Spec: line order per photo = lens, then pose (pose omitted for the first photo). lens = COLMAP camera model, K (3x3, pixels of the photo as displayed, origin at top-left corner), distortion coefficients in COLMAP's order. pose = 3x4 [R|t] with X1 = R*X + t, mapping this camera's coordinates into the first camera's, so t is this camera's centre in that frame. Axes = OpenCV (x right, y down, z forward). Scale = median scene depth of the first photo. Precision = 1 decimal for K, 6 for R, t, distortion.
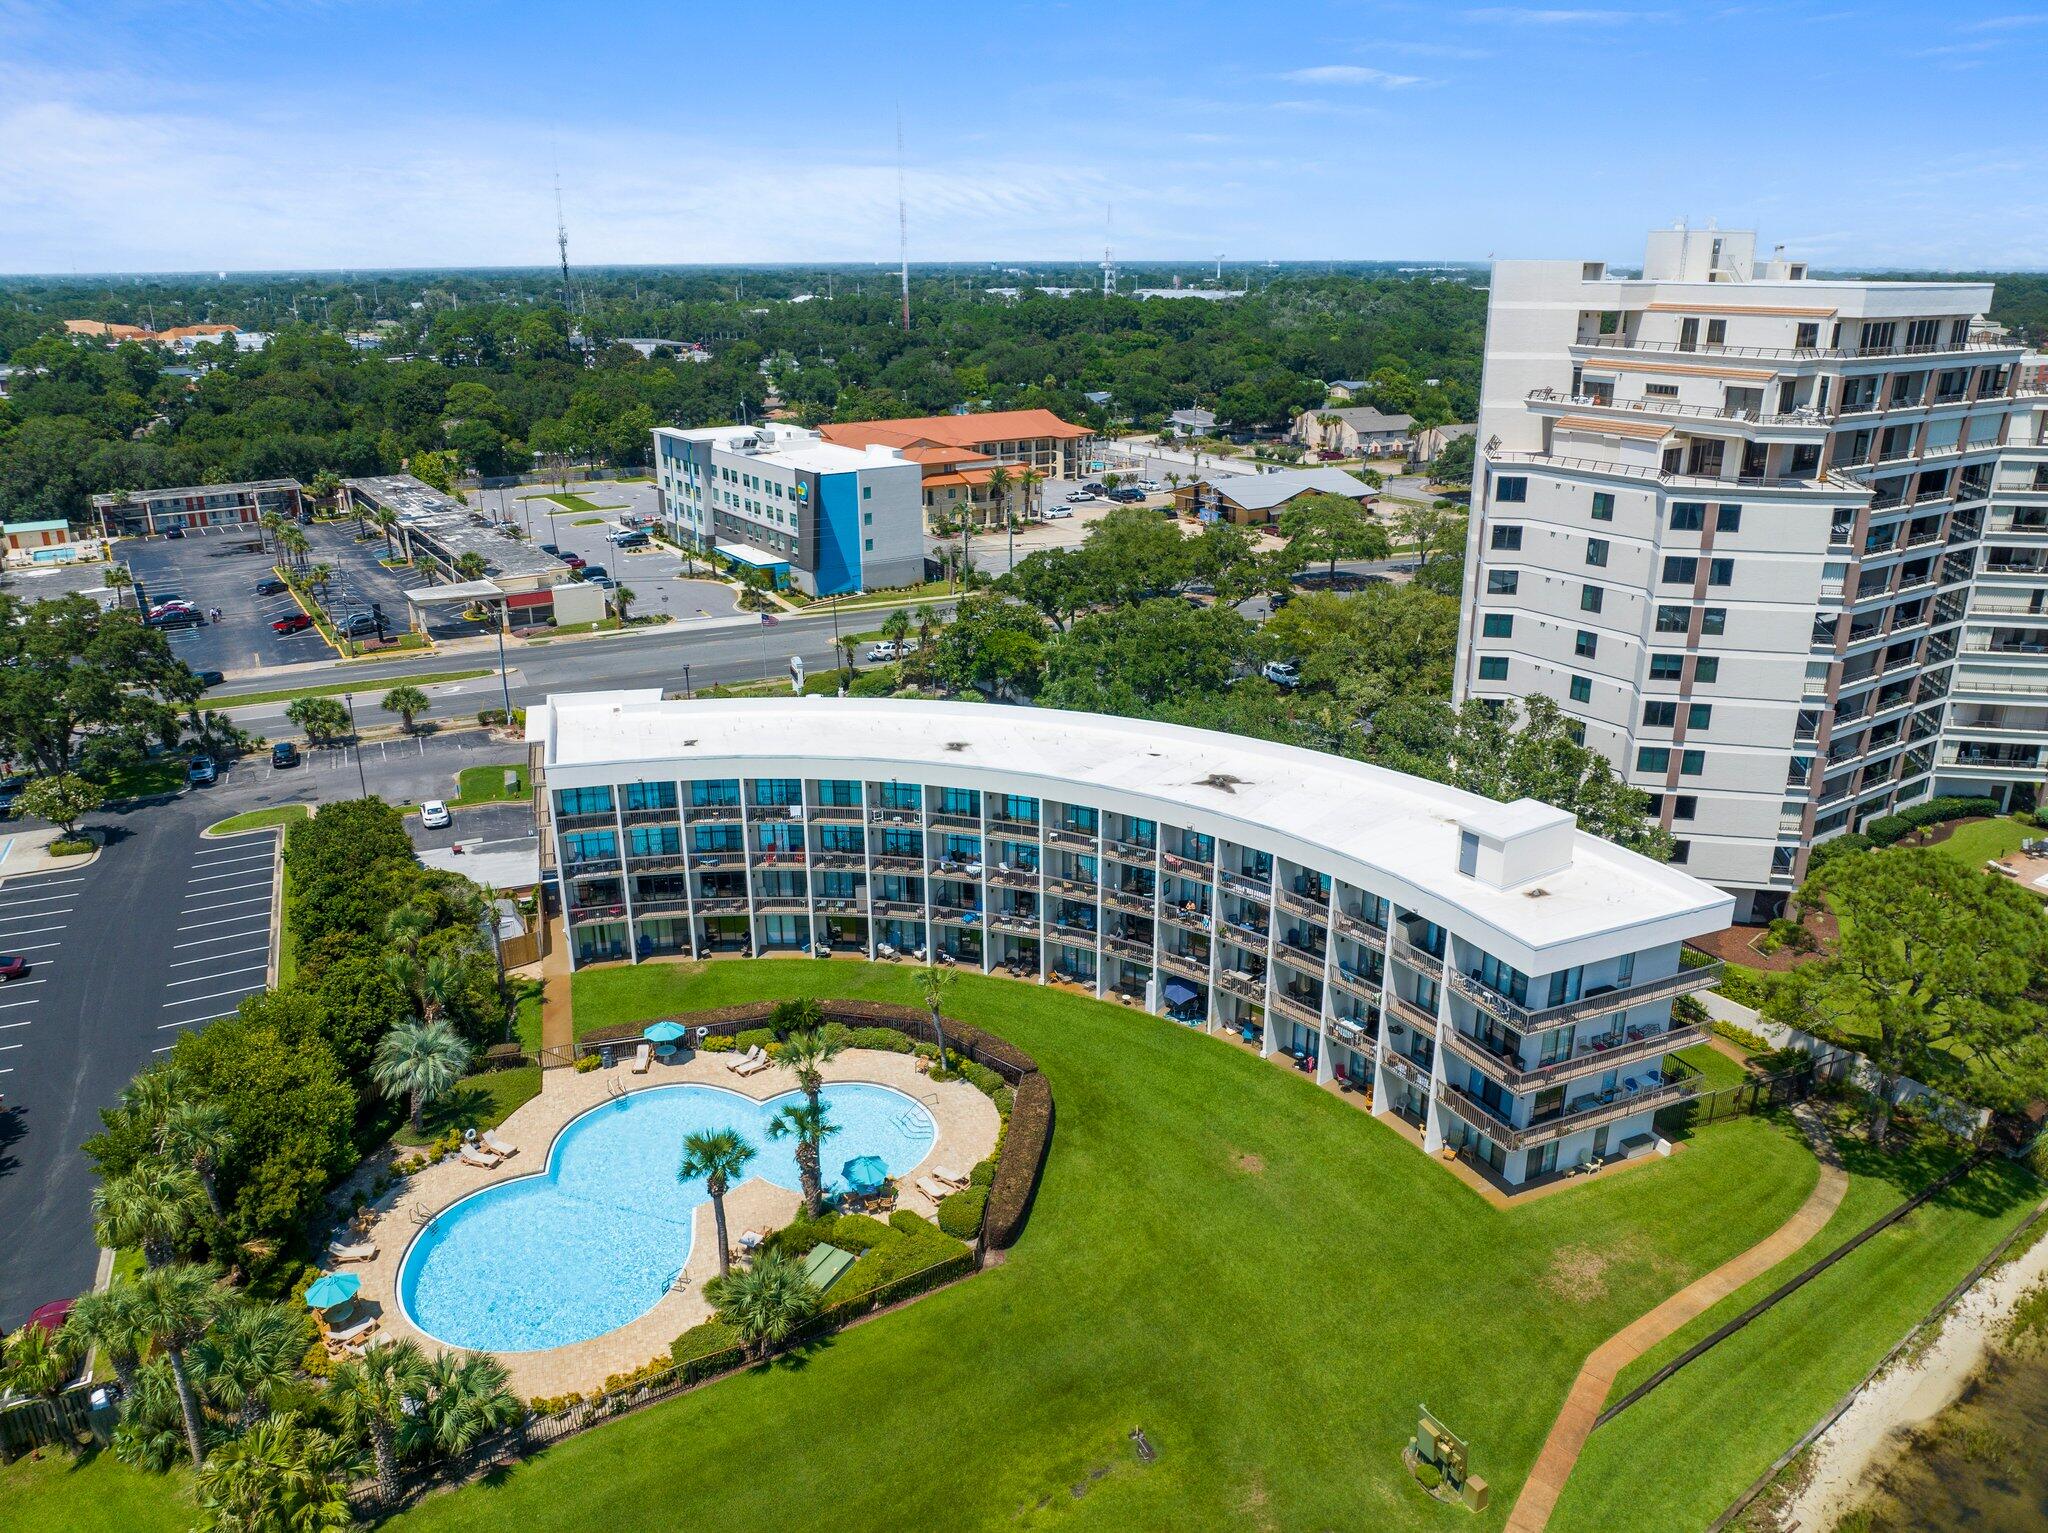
lens RADIAL K [[1441.4, 0, 1024.0], [0, 1441.4, 766.5], [0, 0, 1]] dist [-0.039608, 0.004210]
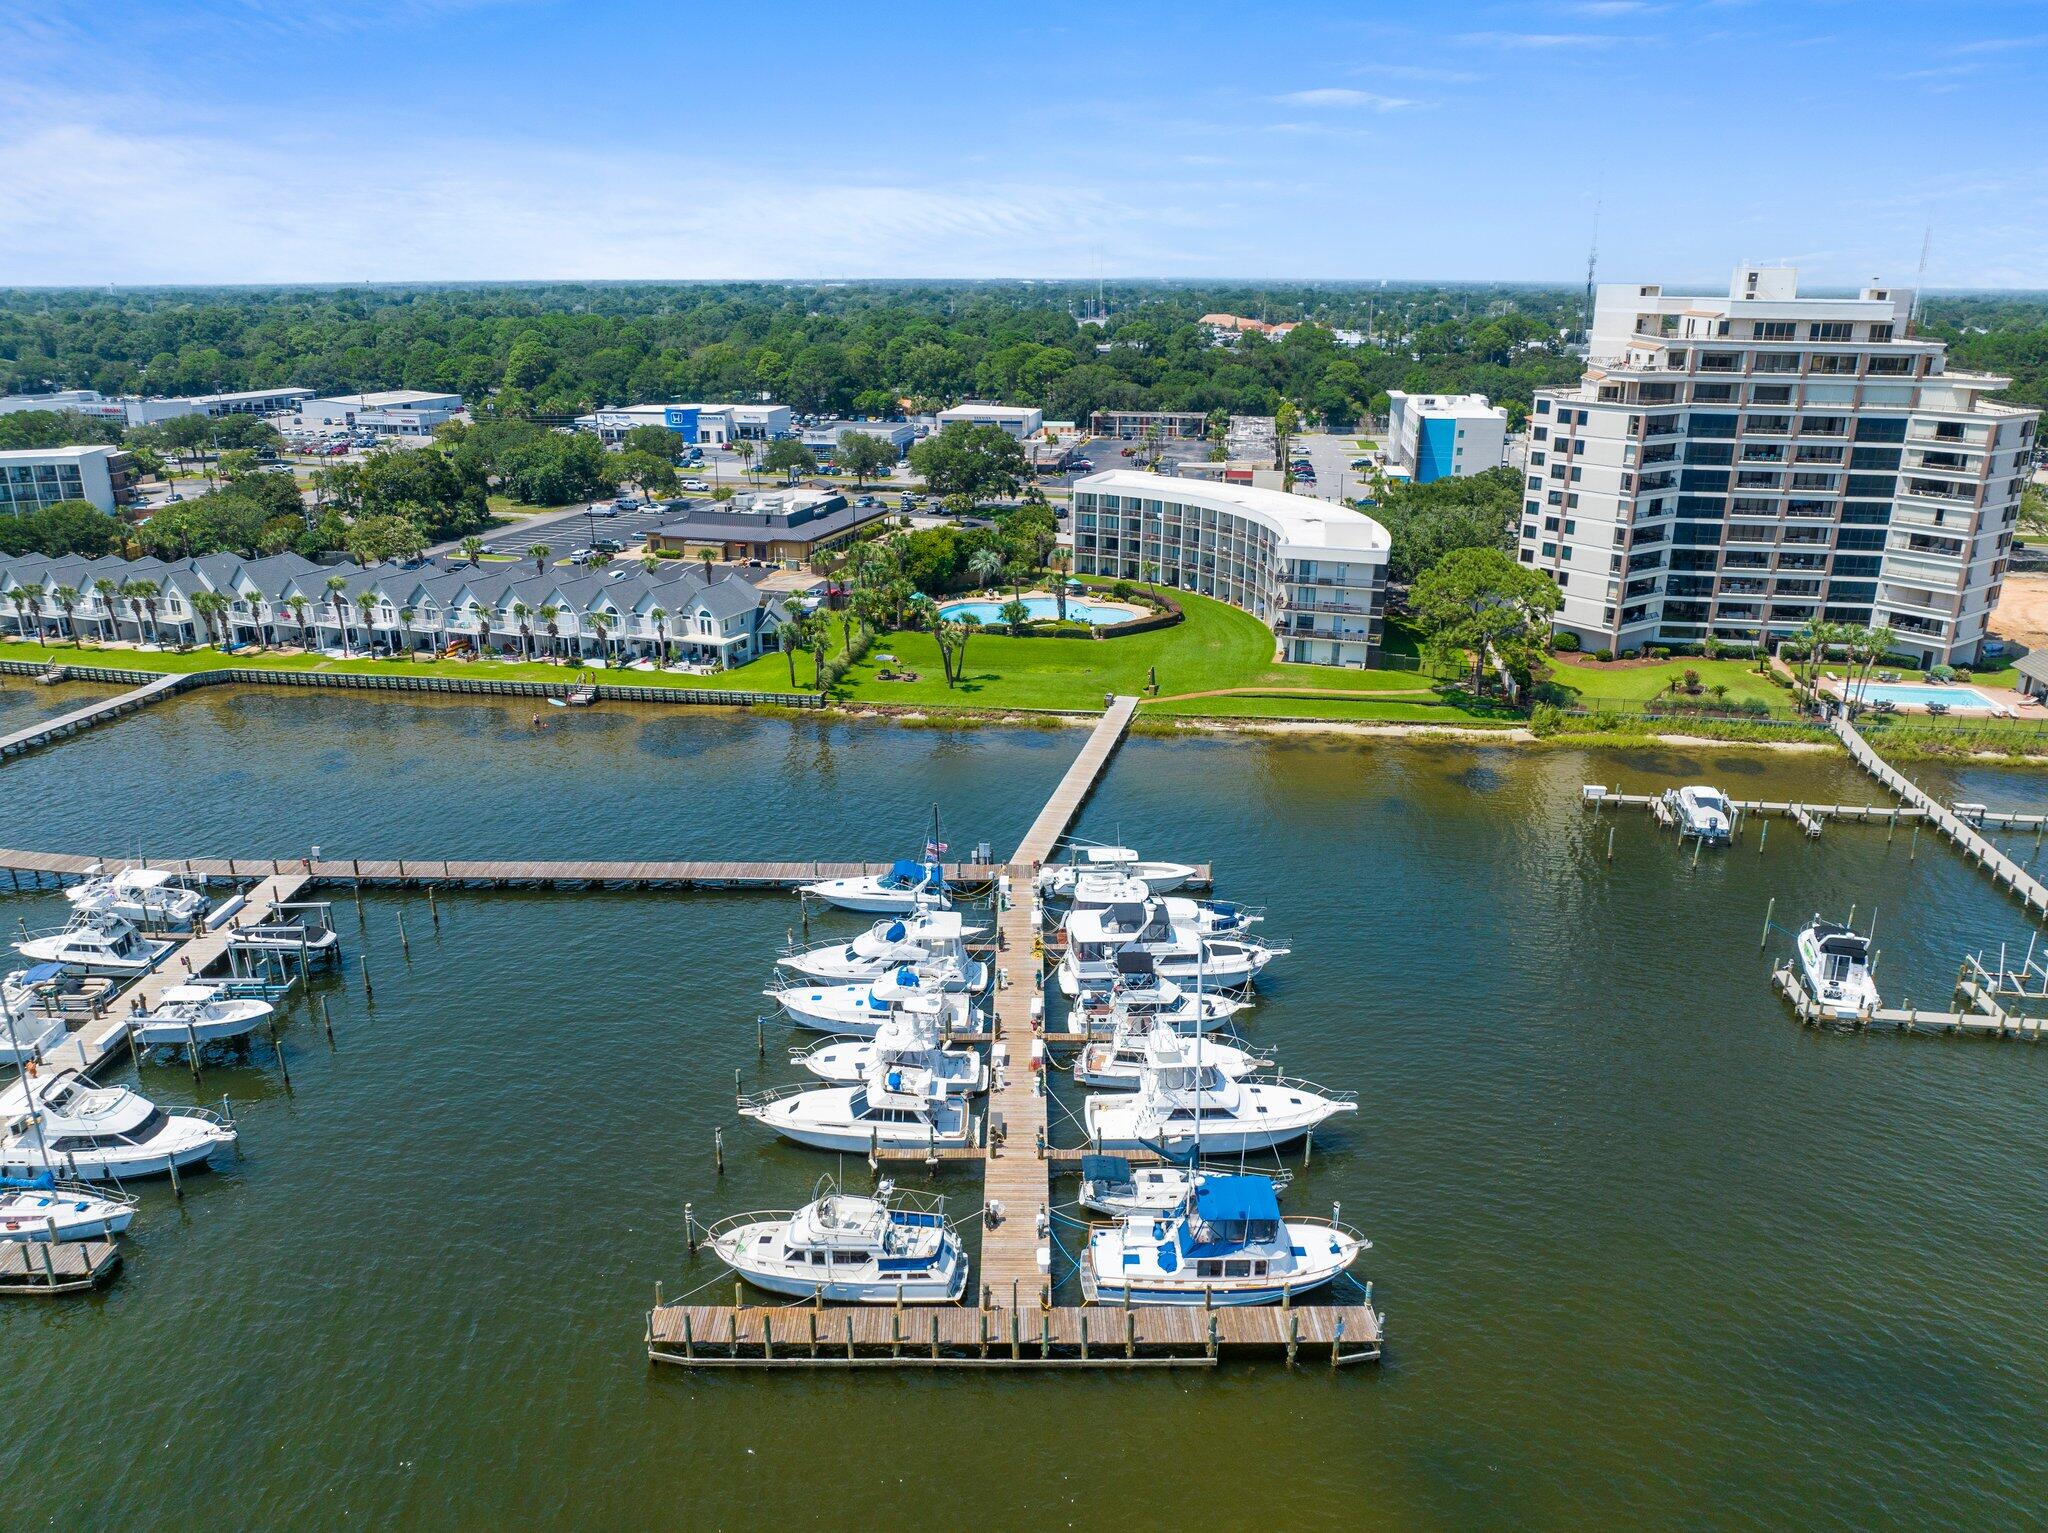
lens RADIAL K [[1441.4, 0, 1024.0], [0, 1441.4, 766.5], [0, 0, 1]] dist [-0.039608, 0.004210]
pose [[0.740937, 0.223115, -0.633429, 0.986169], [-0.229072, 0.970598, 0.073925, 0.240954], [0.631299, 0.090327, 0.770261, -0.704432]]
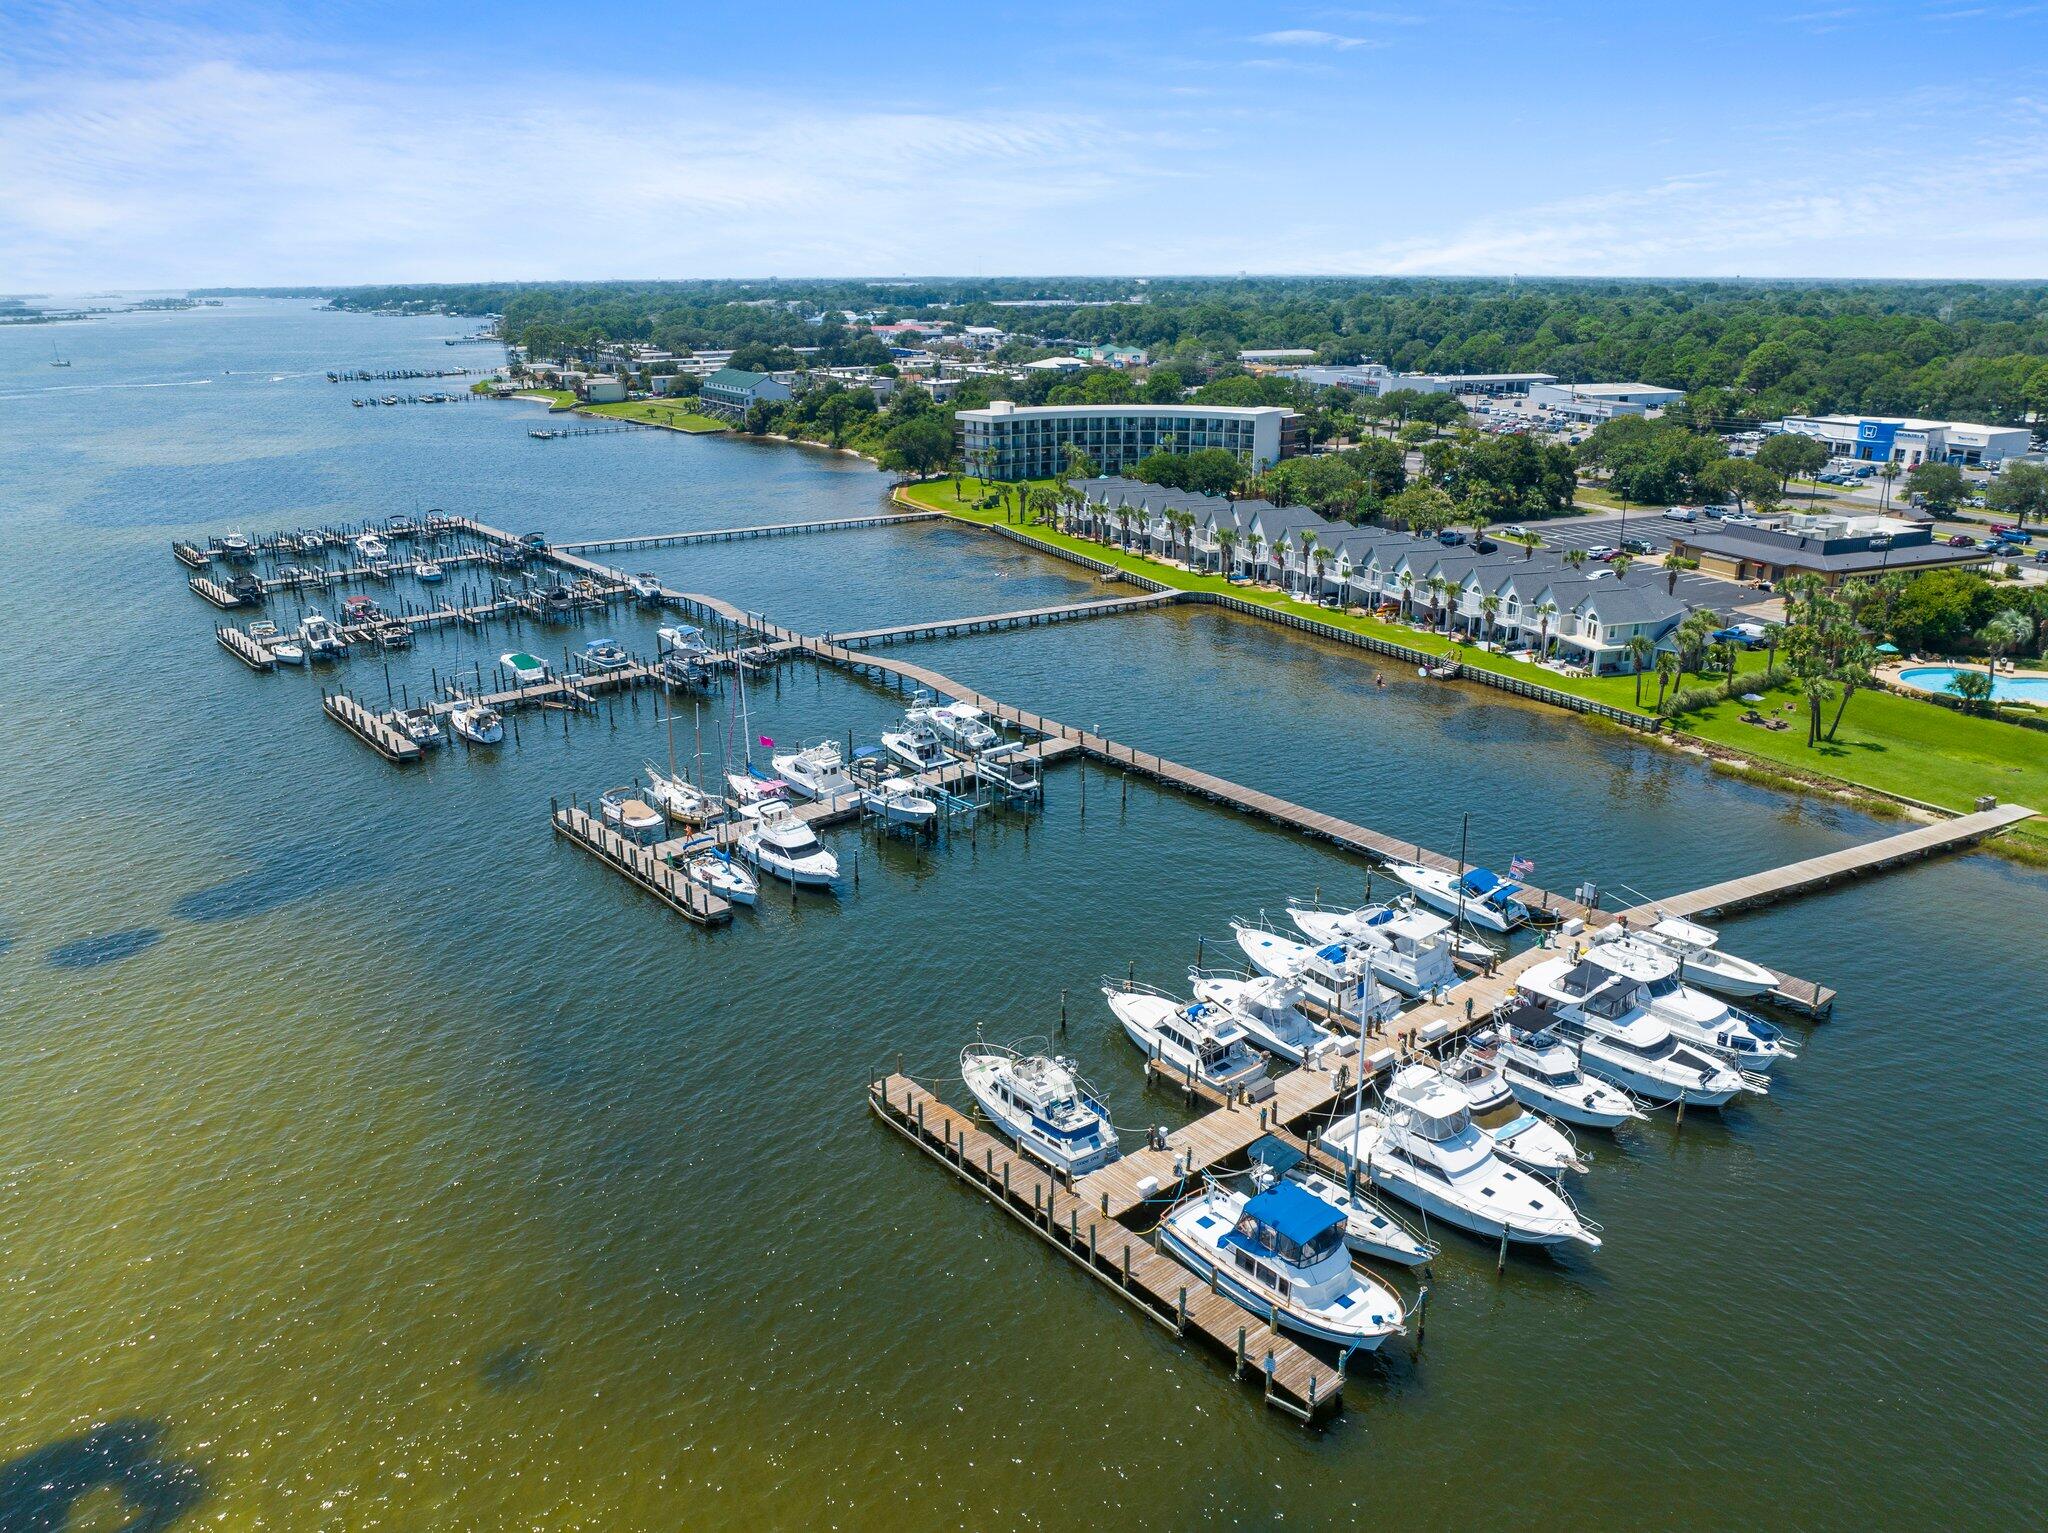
lens RADIAL K [[1441.4, 0, 1024.0], [0, 1441.4, 766.5], [0, 0, 1]] dist [-0.039608, 0.004210]
pose [[-0.040792, 0.329768, -0.943180, 1.210944], [-0.327646, 0.887355, 0.324421, 0.123135], [0.943920, 0.322263, 0.071850, -0.373261]]
